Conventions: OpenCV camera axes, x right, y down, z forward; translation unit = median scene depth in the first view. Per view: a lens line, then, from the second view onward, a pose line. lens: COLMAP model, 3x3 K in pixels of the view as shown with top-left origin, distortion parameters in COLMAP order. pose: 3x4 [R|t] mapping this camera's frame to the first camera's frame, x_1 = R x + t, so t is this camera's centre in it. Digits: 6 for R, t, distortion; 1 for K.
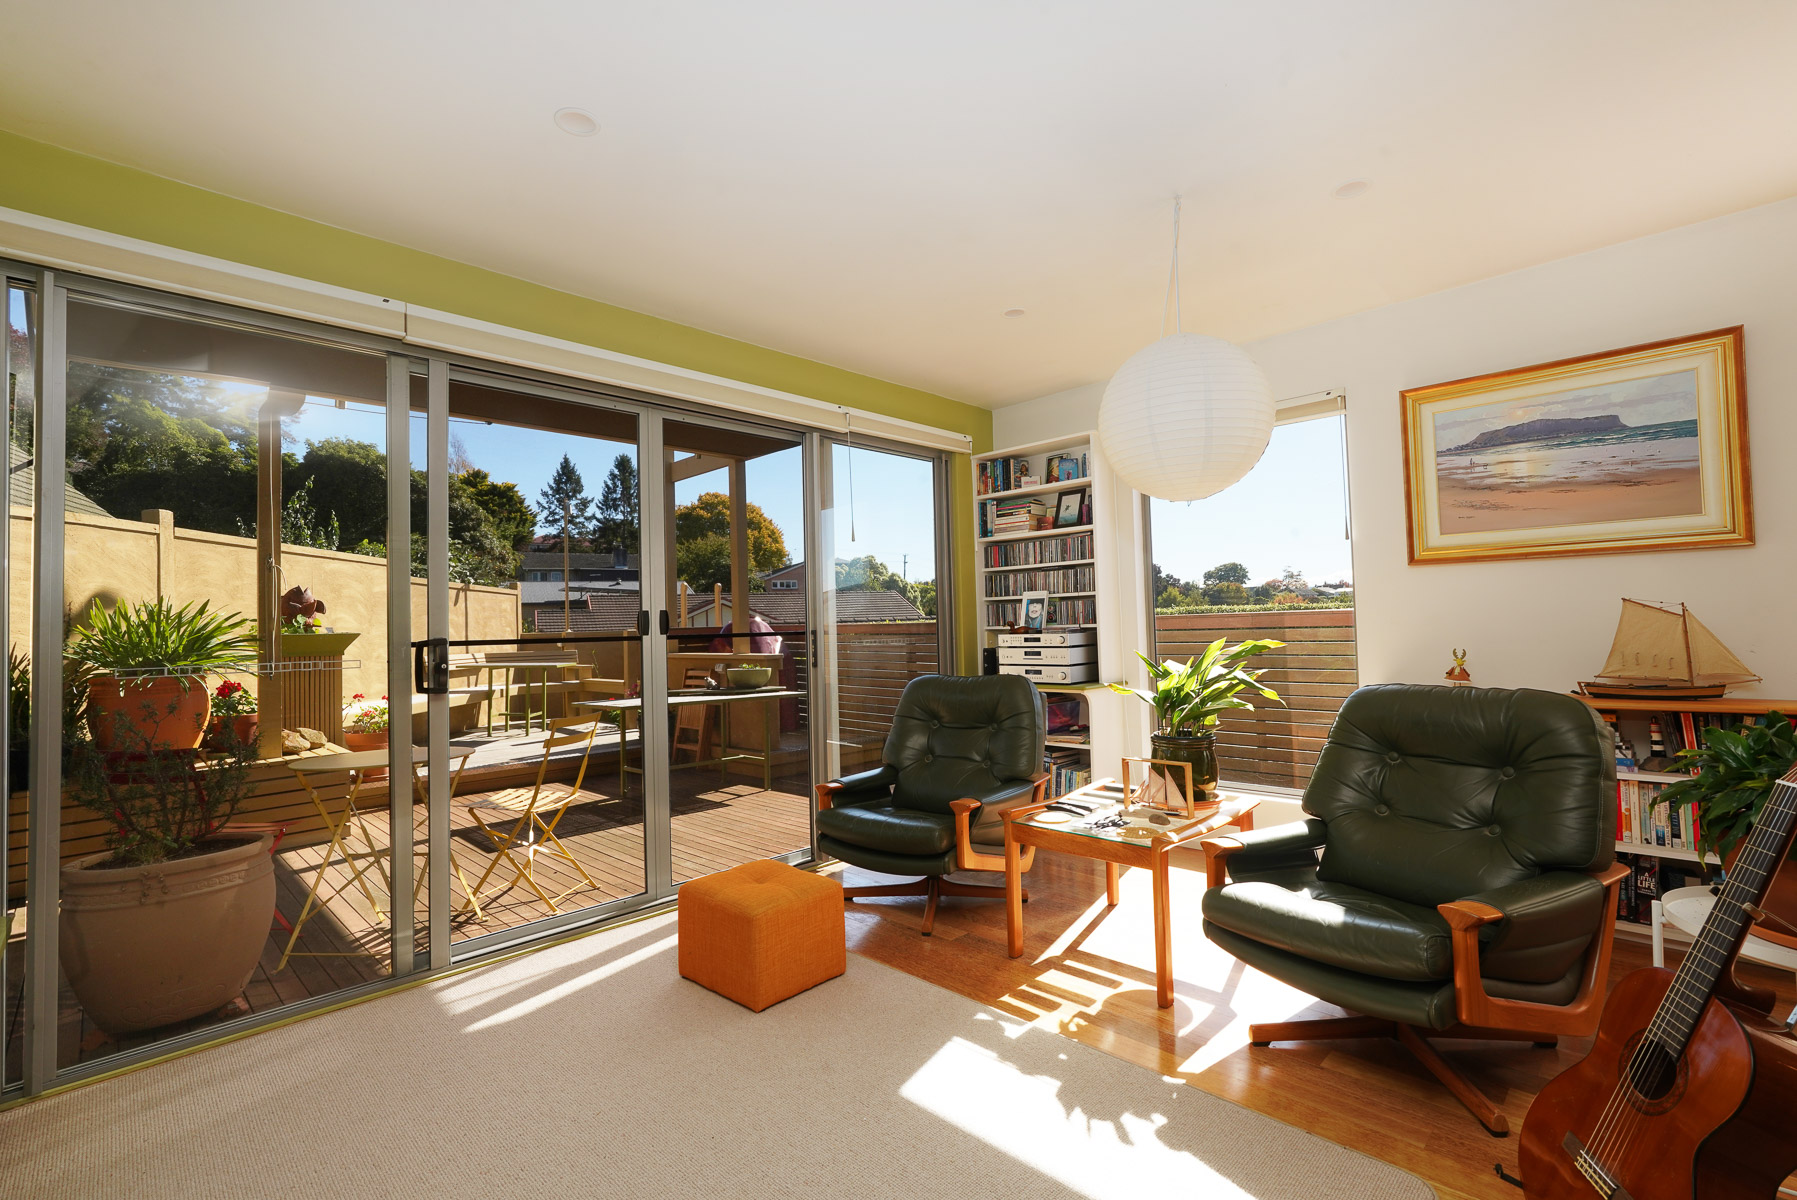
lens RADIAL K [[786.7, 0, 849.5], [0, 786.7, 617.0], [0, 0, 1]] dist [-0.011016, -0.000118]
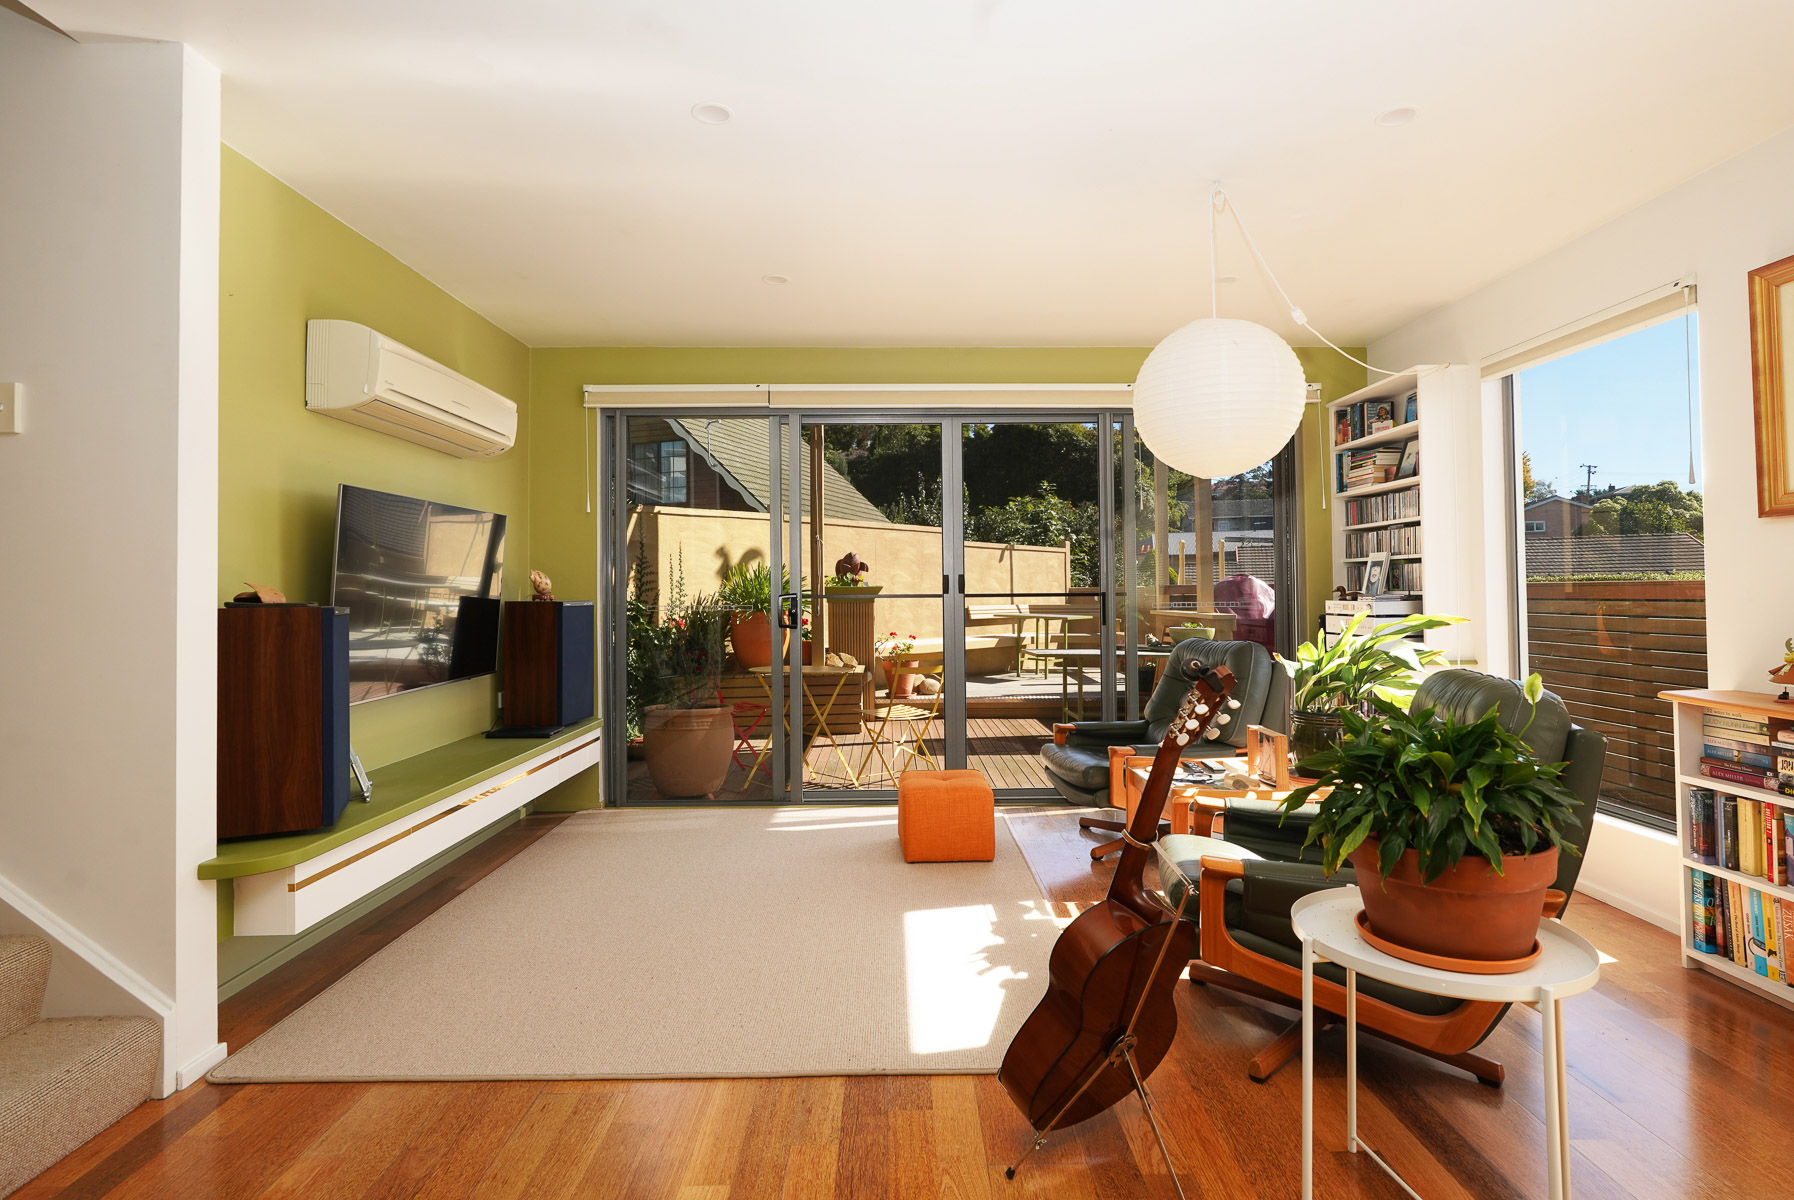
lens RADIAL K [[841.2, 0, 897.0], [0, 841.2, 600.0], [0, 0, 1]] dist [-0.004174, -0.000139]
pose [[0.736858, 0.026986, -0.675509, 0.453356], [-0.001764, 0.999276, 0.037996, -0.013625], [0.676045, -0.026806, 0.736372, -0.060021]]
